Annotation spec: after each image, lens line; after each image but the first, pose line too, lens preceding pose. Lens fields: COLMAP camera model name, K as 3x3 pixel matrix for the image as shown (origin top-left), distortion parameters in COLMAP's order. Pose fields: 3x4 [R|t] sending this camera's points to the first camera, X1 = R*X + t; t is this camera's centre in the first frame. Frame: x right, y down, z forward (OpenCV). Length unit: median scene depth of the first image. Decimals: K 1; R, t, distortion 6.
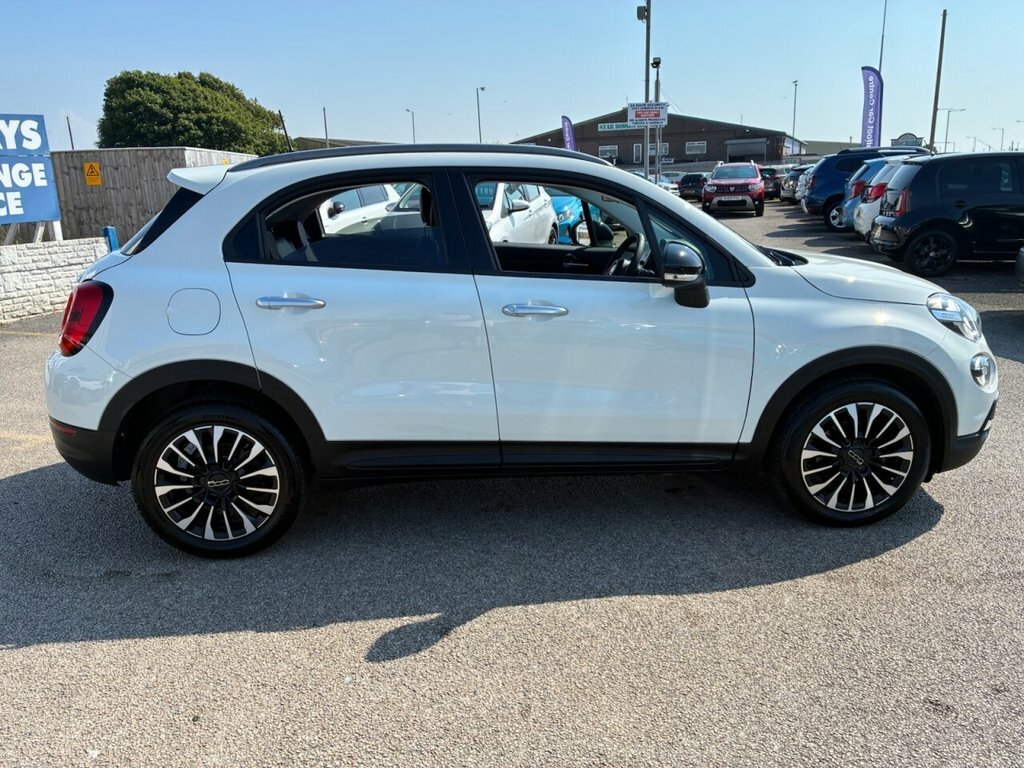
lens RADIAL K [[779.4, 0, 512.0], [0, 779.4, 384.0], [0, 0, 1]] dist [0.034674, -0.009477]
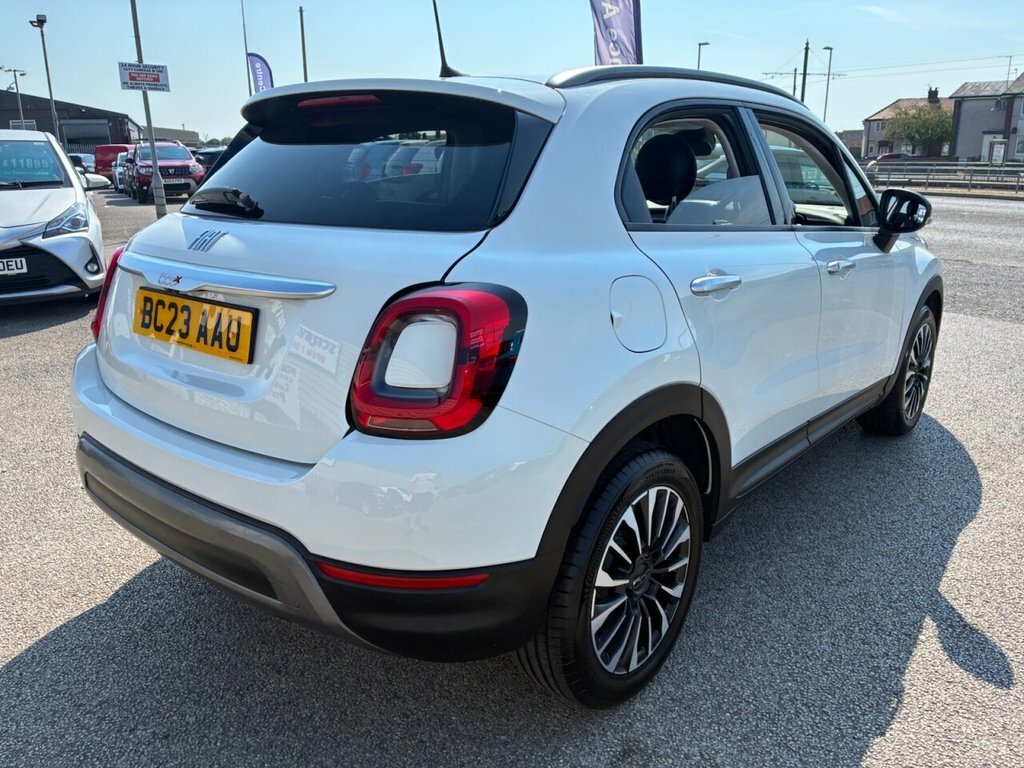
lens RADIAL K [[777.9, 0, 512.0], [0, 777.9, 384.0], [0, 0, 1]] dist [0.056333, -0.080155]
pose [[0.701296, -0.185243, 0.688382, -0.862001], [0.175513, 0.980790, 0.085125, -0.102491], [-0.690927, 0.061122, 0.720336, 0.603287]]
